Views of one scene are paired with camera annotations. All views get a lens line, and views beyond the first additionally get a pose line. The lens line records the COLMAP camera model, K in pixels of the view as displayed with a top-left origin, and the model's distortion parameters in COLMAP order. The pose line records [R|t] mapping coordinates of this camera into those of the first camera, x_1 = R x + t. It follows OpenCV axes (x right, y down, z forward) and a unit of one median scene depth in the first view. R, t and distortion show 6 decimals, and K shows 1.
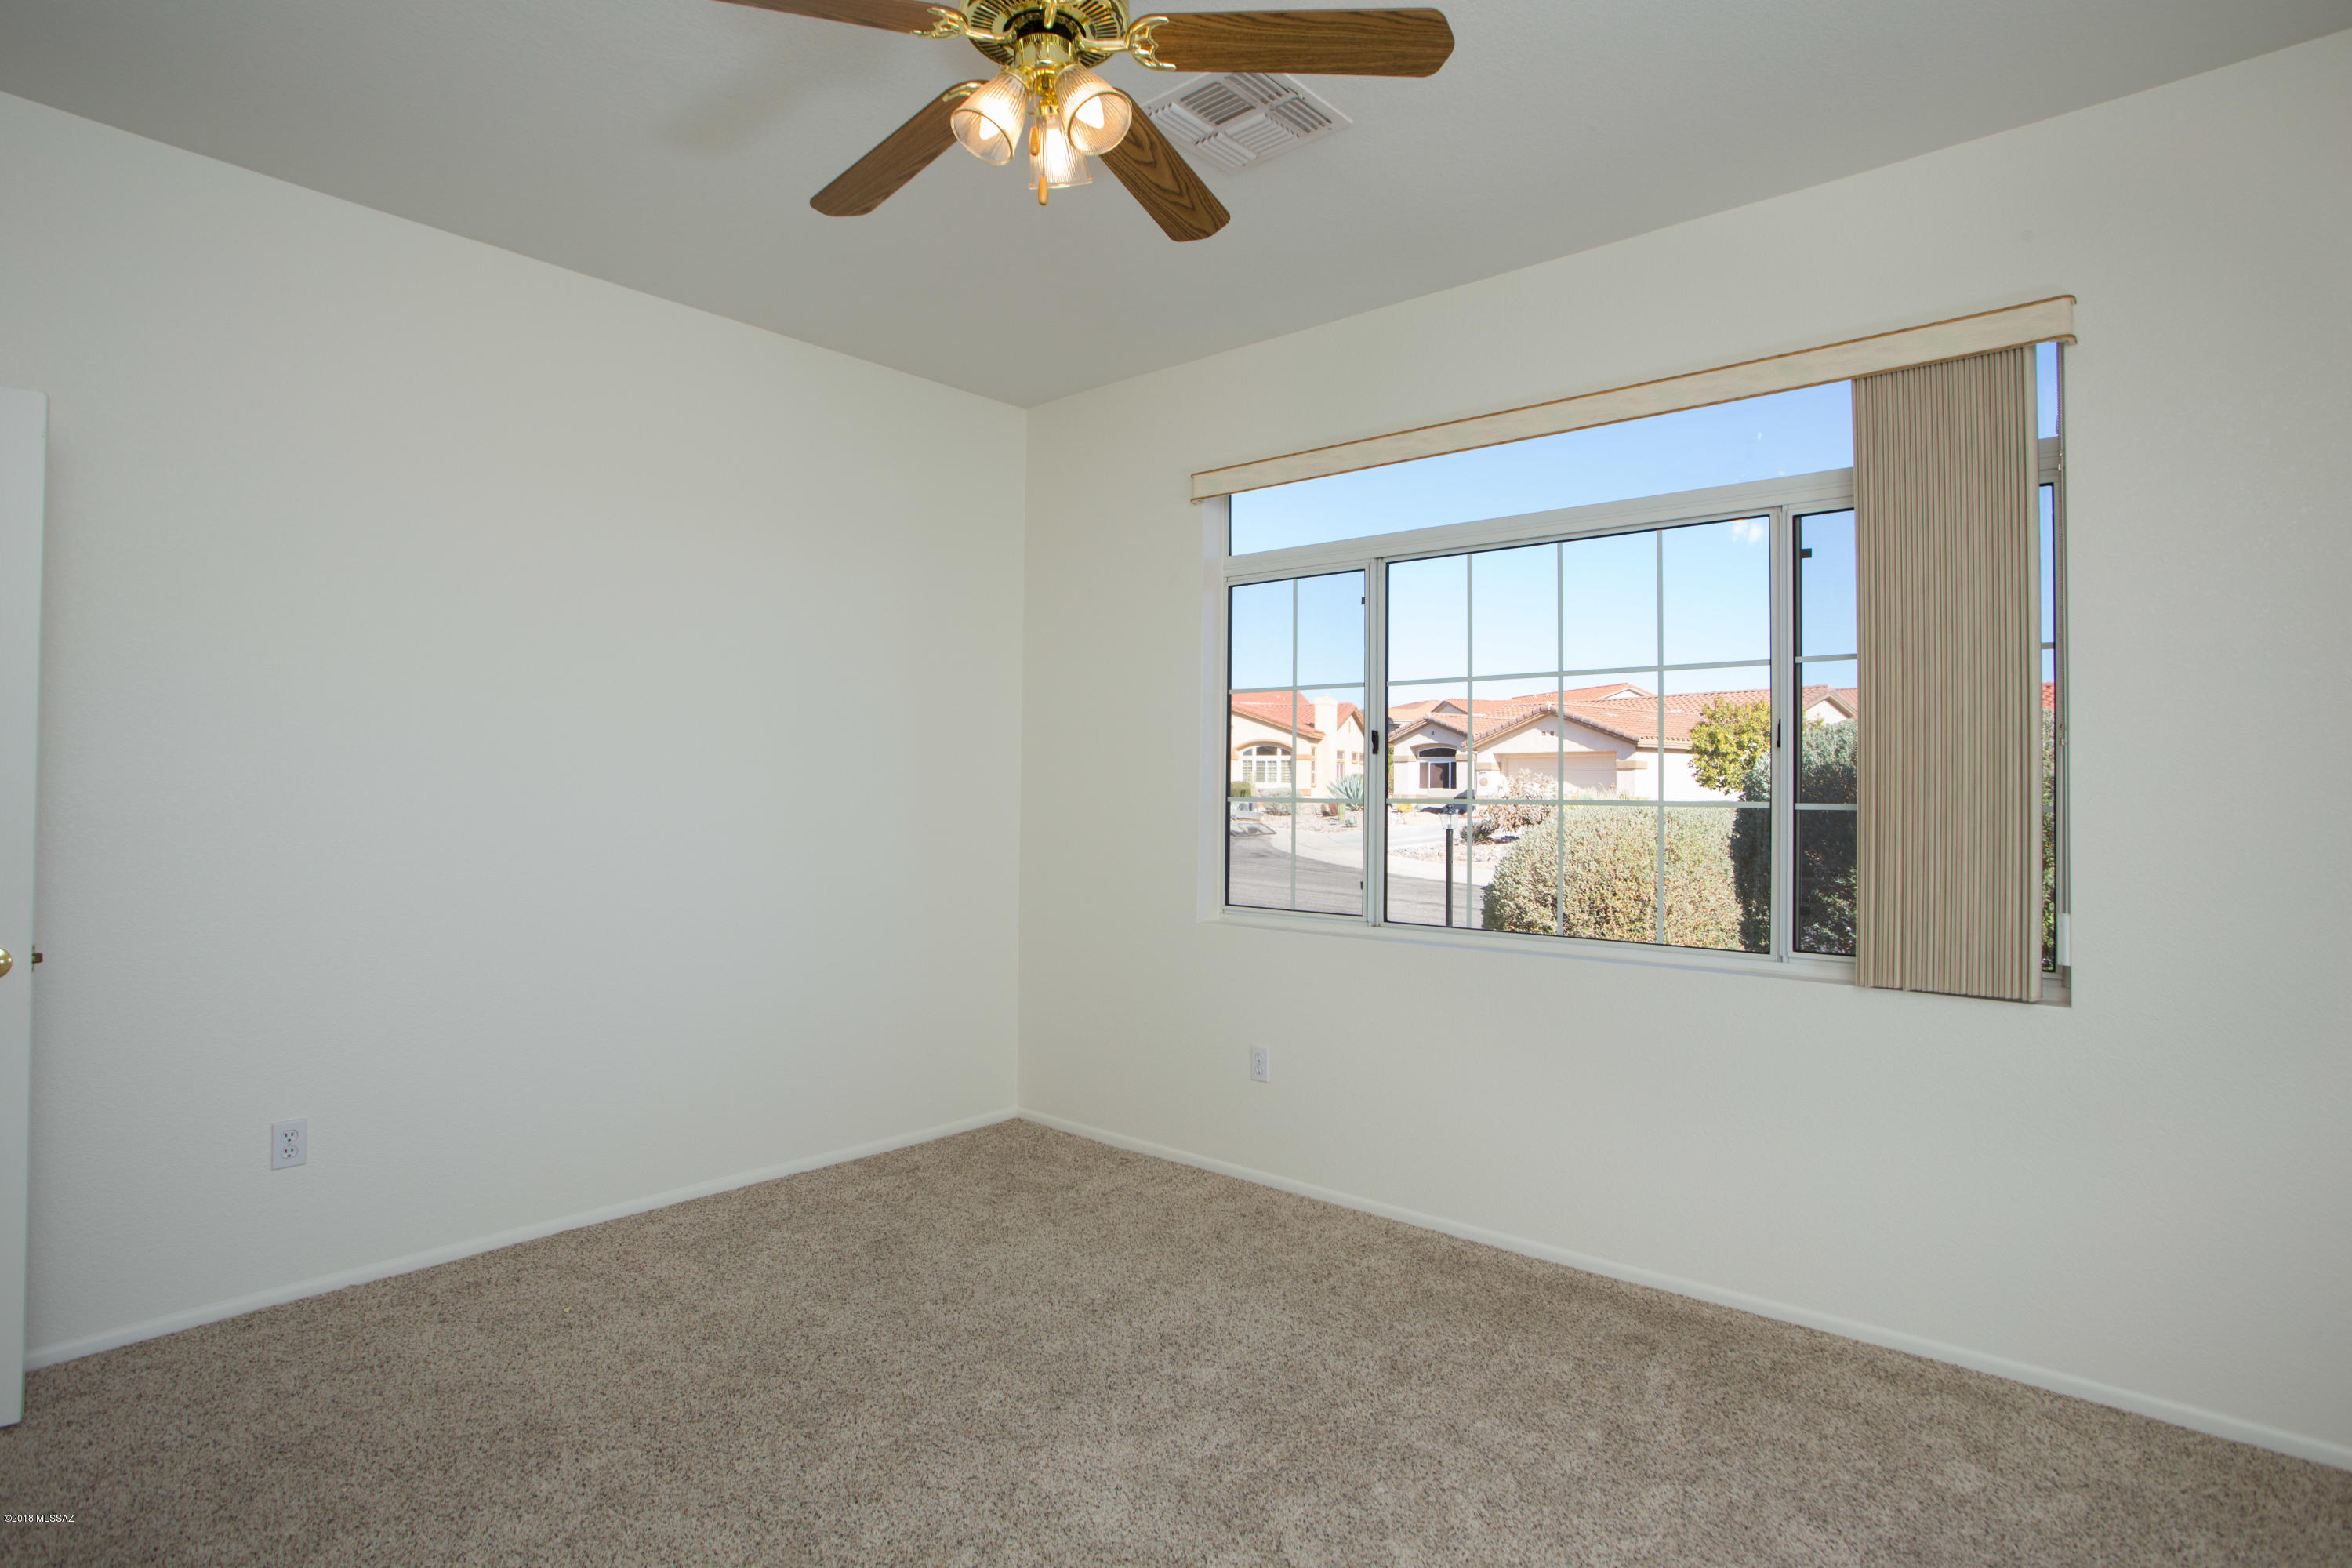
lens RADIAL K [[1243.2, 0, 1176.0], [0, 1243.2, 784.0], [0, 0, 1]] dist [0.000075, 0.000339]
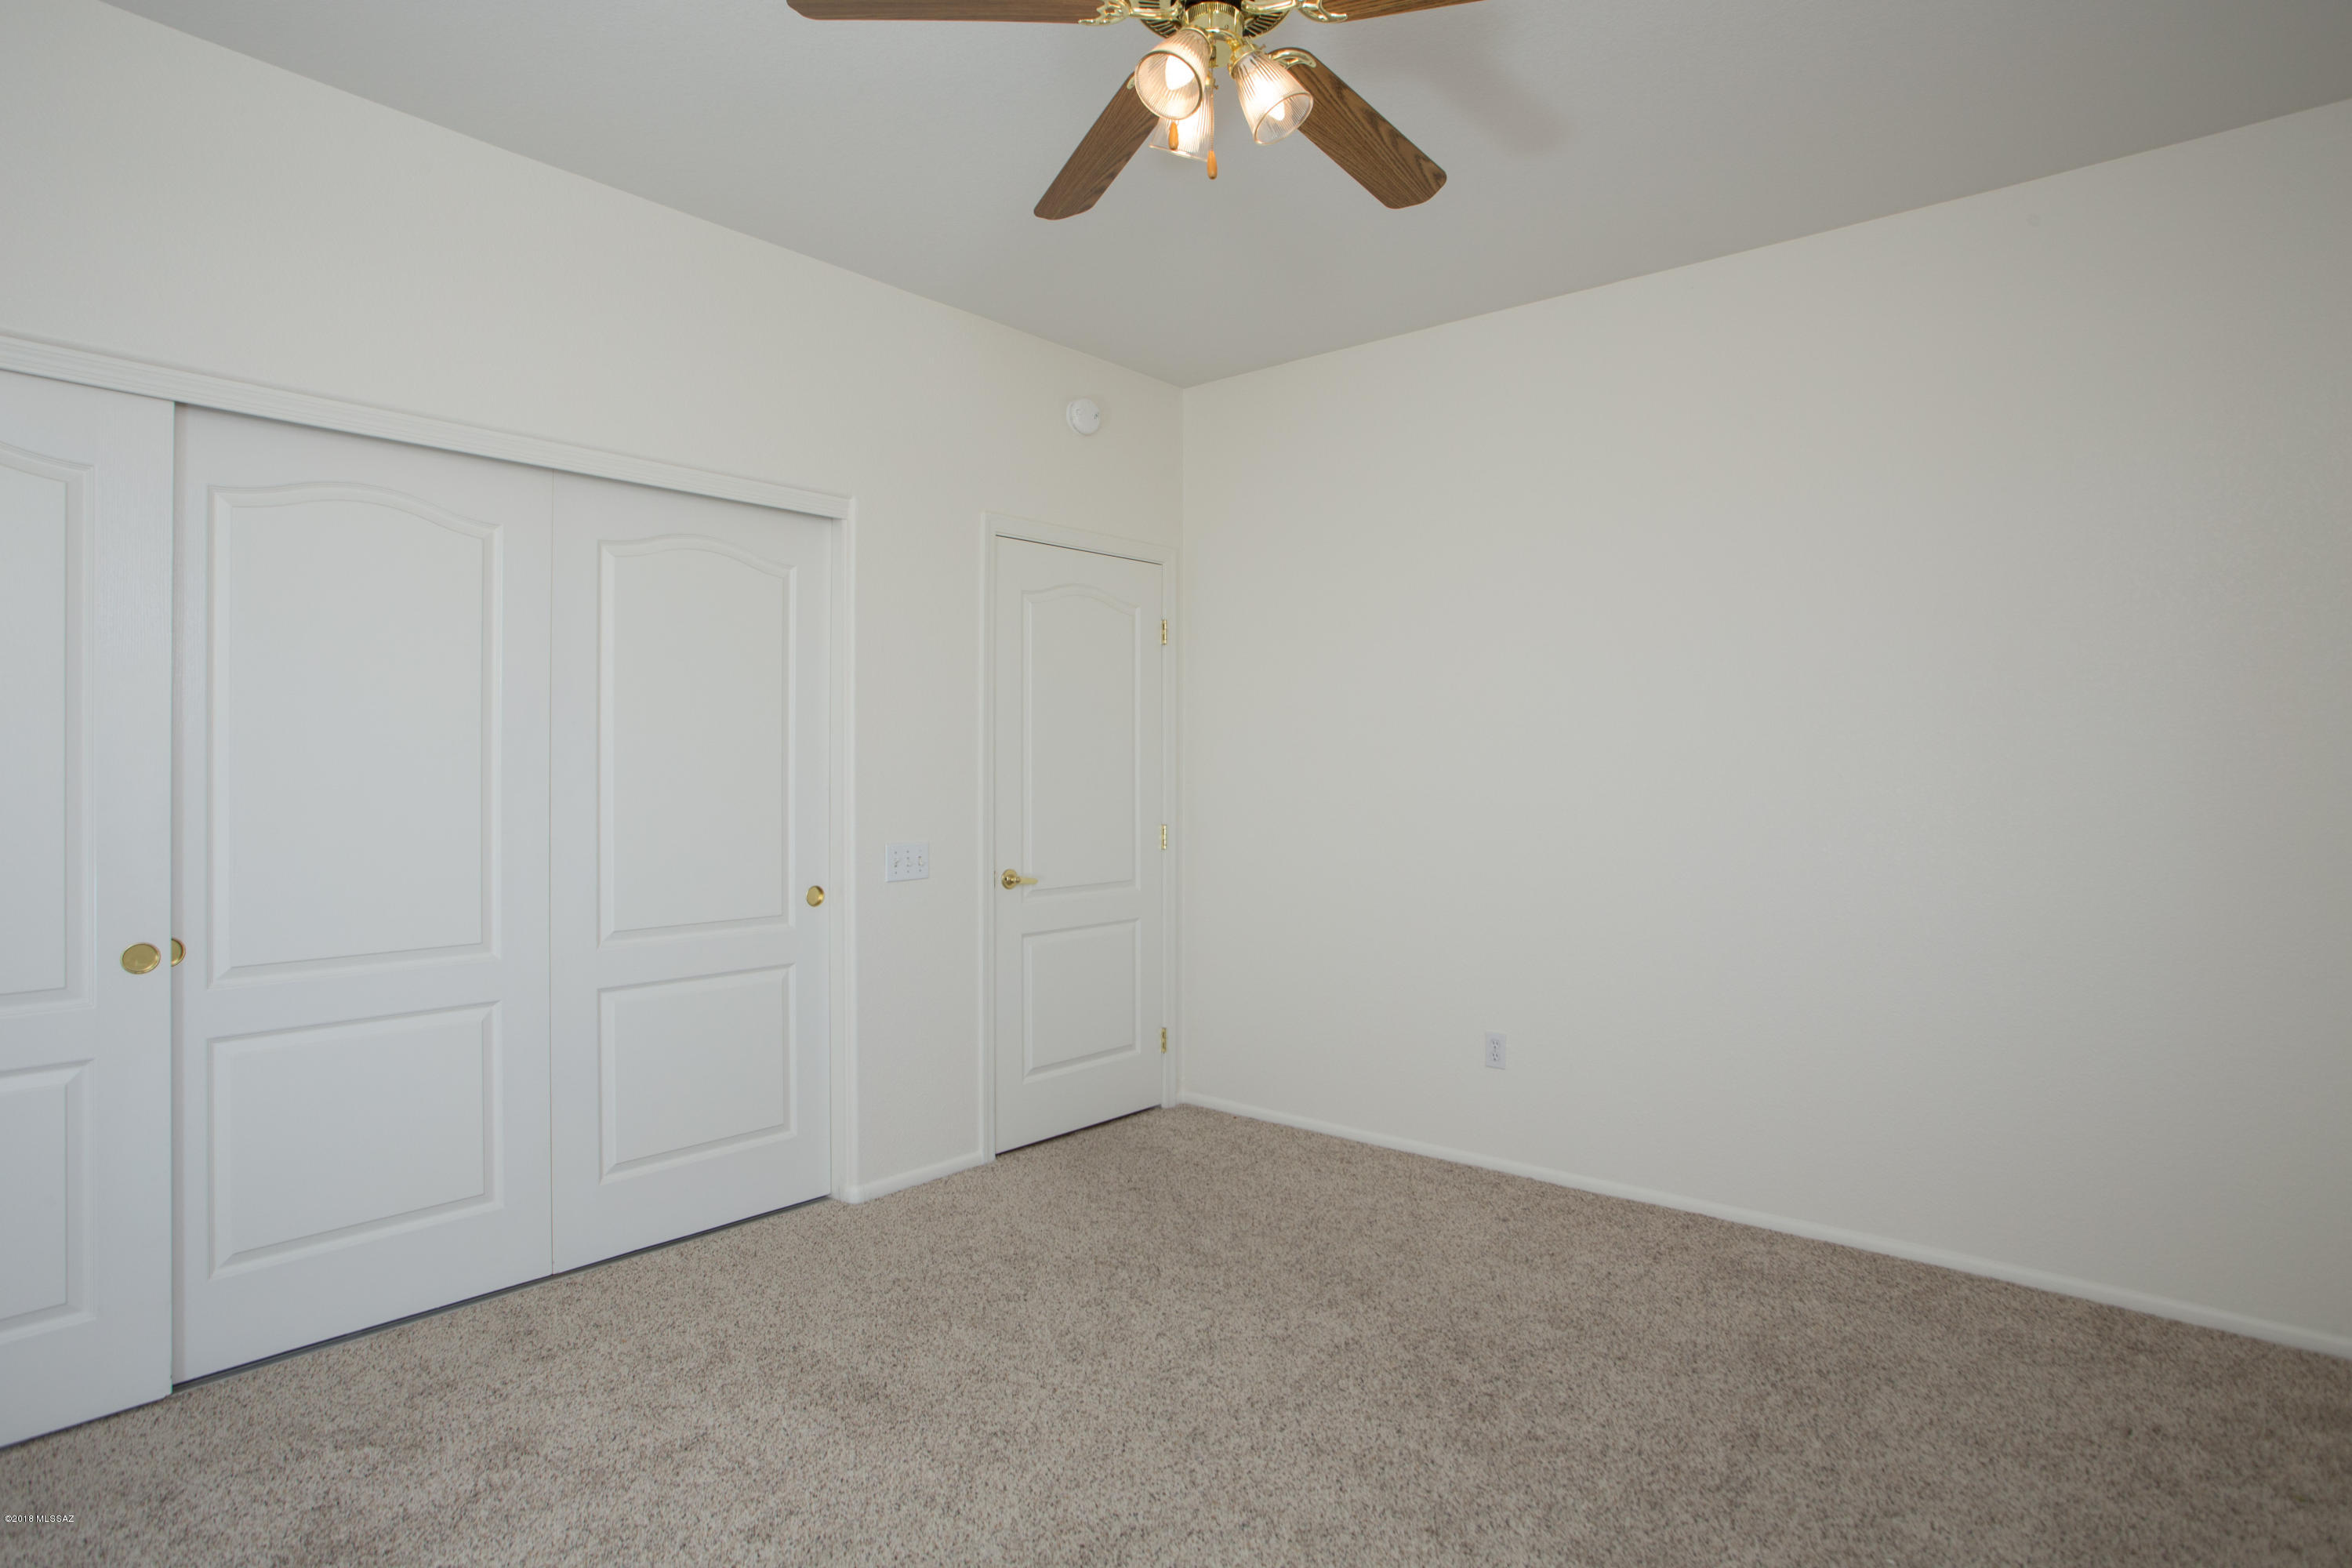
lens RADIAL K [[1243.2, 0, 1176.0], [0, 1243.2, 784.0], [0, 0, 1]] dist [0.000075, 0.000339]
pose [[-0.010263, -0.017737, -0.999790, 0.526066], [0.009951, 0.999791, -0.017840, 0.030881], [0.999898, -0.010132, -0.010085, 0.613298]]
